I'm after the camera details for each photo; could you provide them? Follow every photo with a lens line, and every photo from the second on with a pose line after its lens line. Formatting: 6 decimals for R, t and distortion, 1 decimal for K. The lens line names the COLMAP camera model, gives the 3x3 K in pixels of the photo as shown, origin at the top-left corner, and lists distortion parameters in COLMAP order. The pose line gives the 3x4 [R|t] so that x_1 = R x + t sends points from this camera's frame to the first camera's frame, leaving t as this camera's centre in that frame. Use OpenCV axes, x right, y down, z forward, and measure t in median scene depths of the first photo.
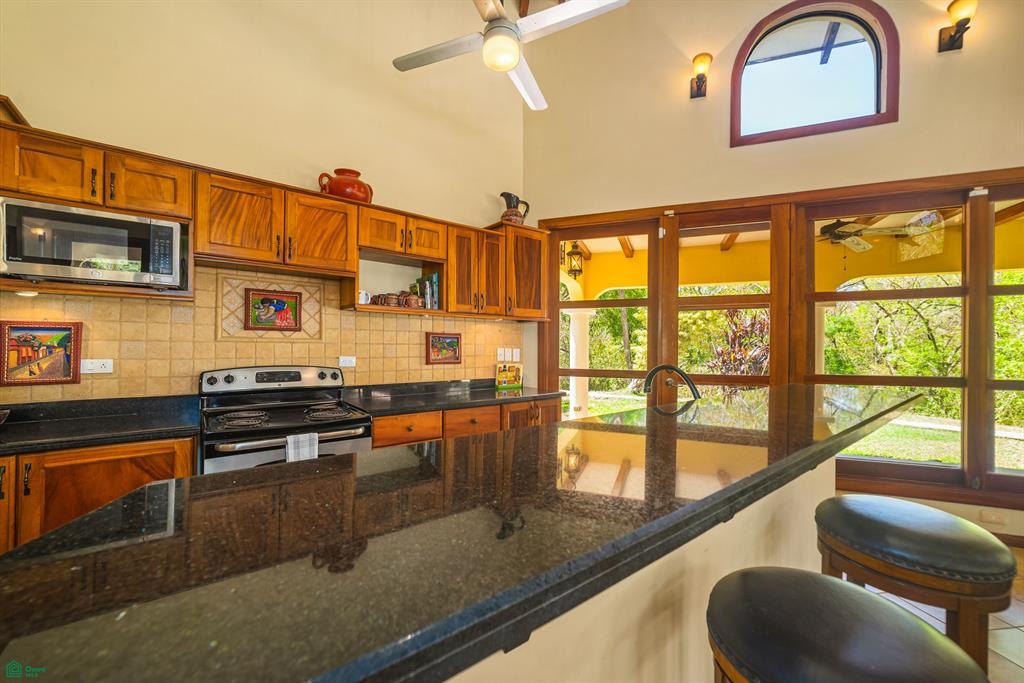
lens RADIAL K [[400.3, 0, 513.5], [0, 400.3, 342.1], [0, 0, 1]] dist [0.003566, 0.000654]
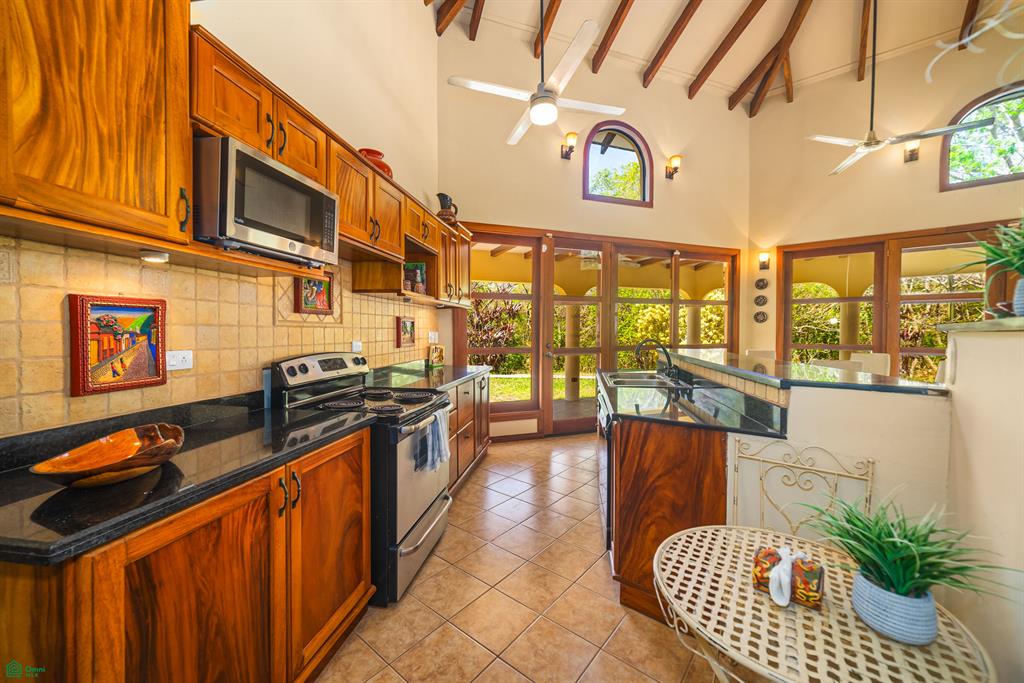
lens RADIAL K [[400.3, 0, 508.7], [0, 400.3, 338.4], [0, 0, 1]] dist [0.003566, 0.000654]
pose [[0.745962, -0.020858, 0.665662, -1.031404], [-0.000553, 0.999490, 0.031939, -0.003203], [-0.665988, -0.024193, 0.745570, 0.051185]]
